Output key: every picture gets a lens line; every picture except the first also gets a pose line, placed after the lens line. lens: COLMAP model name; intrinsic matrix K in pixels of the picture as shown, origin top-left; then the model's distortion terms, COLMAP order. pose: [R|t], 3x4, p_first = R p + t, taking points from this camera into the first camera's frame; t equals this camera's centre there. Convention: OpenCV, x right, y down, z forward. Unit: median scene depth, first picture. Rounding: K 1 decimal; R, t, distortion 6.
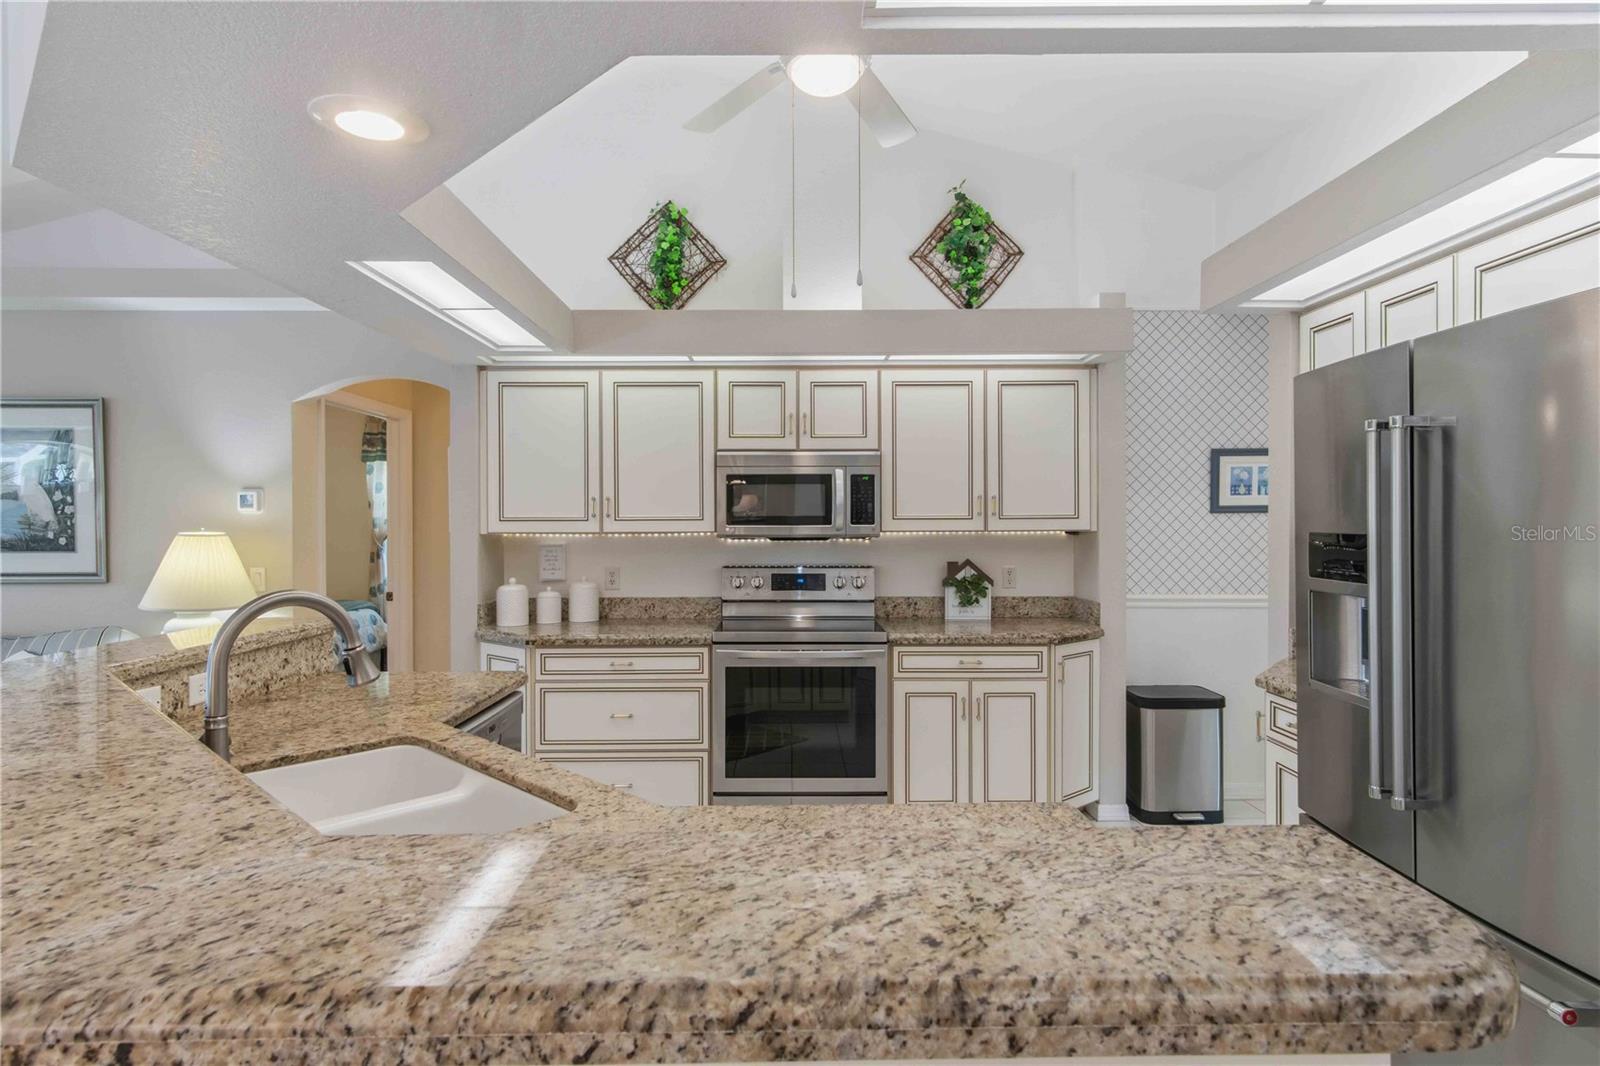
lens RADIAL K [[838.8, 0, 800.0], [0, 838.8, 533.0], [0, 0, 1]] dist [-0.002091, 0.000605]
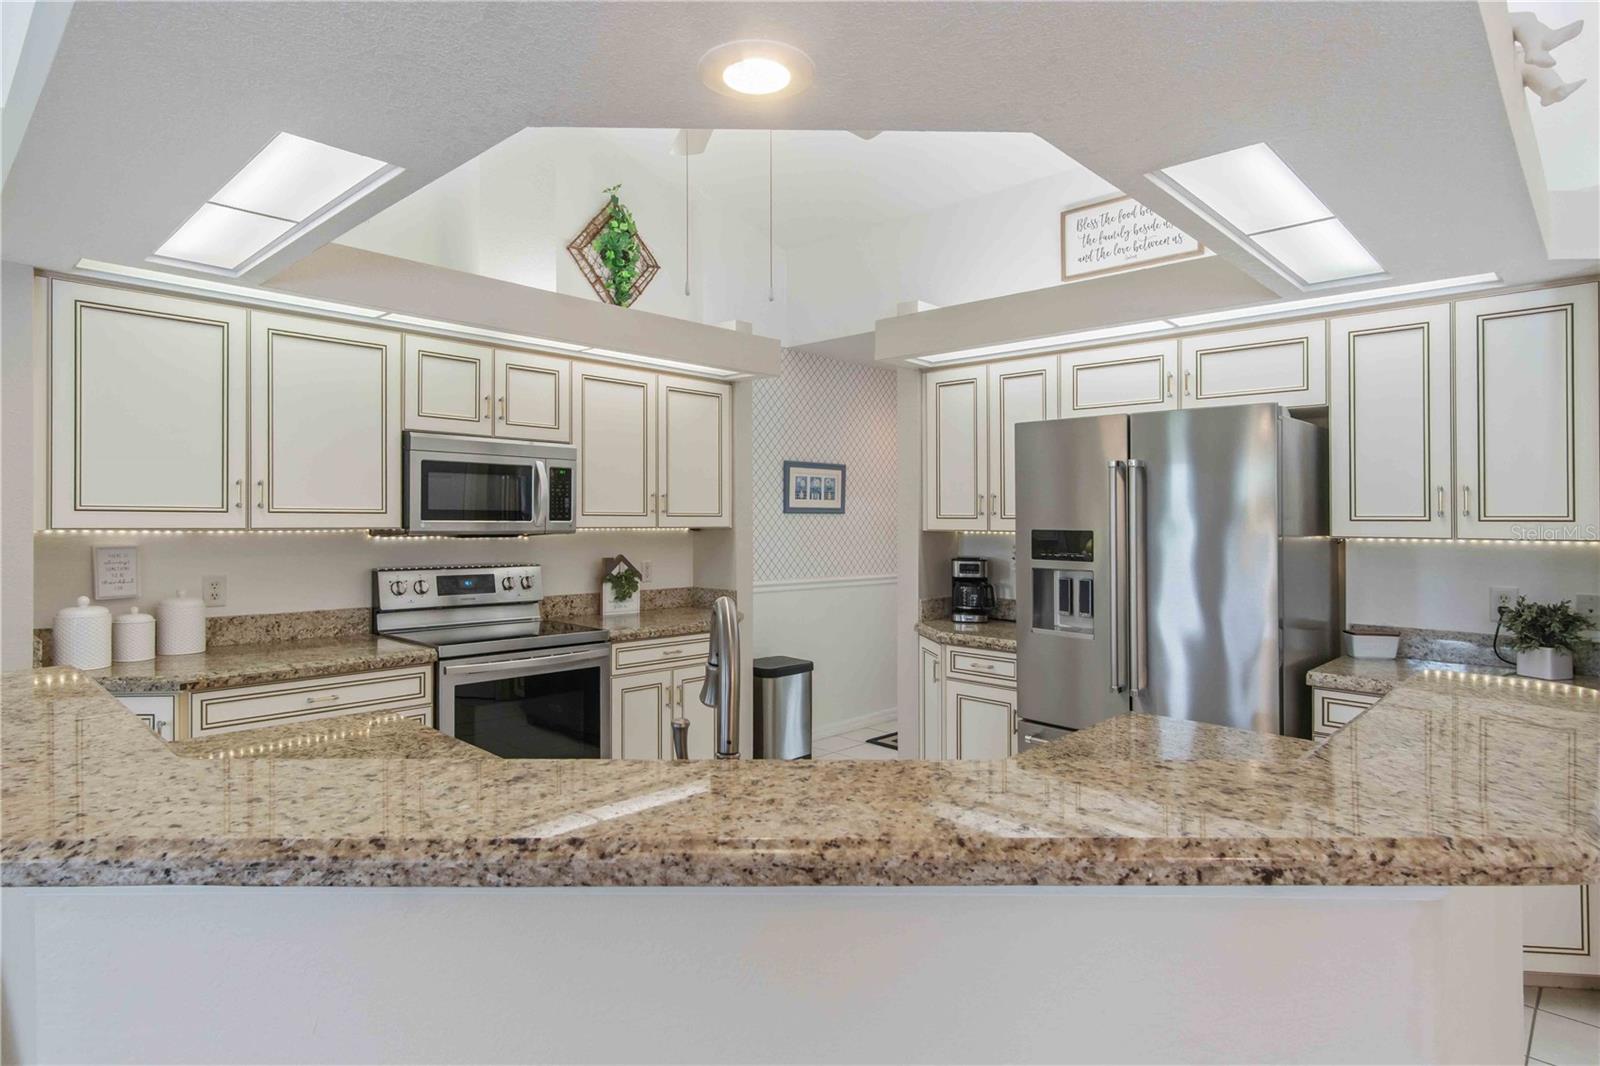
lens RADIAL K [[874.5, 0, 764.4], [0, 874.5, 519.0], [0, 0, 1]] dist [0.004091, 0.000386]
pose [[0.704181, 0.009163, 0.709961, -0.461803], [-0.001033, 0.999929, -0.011881, -0.000171], [-0.710019, 0.007633, 0.704141, 0.132996]]
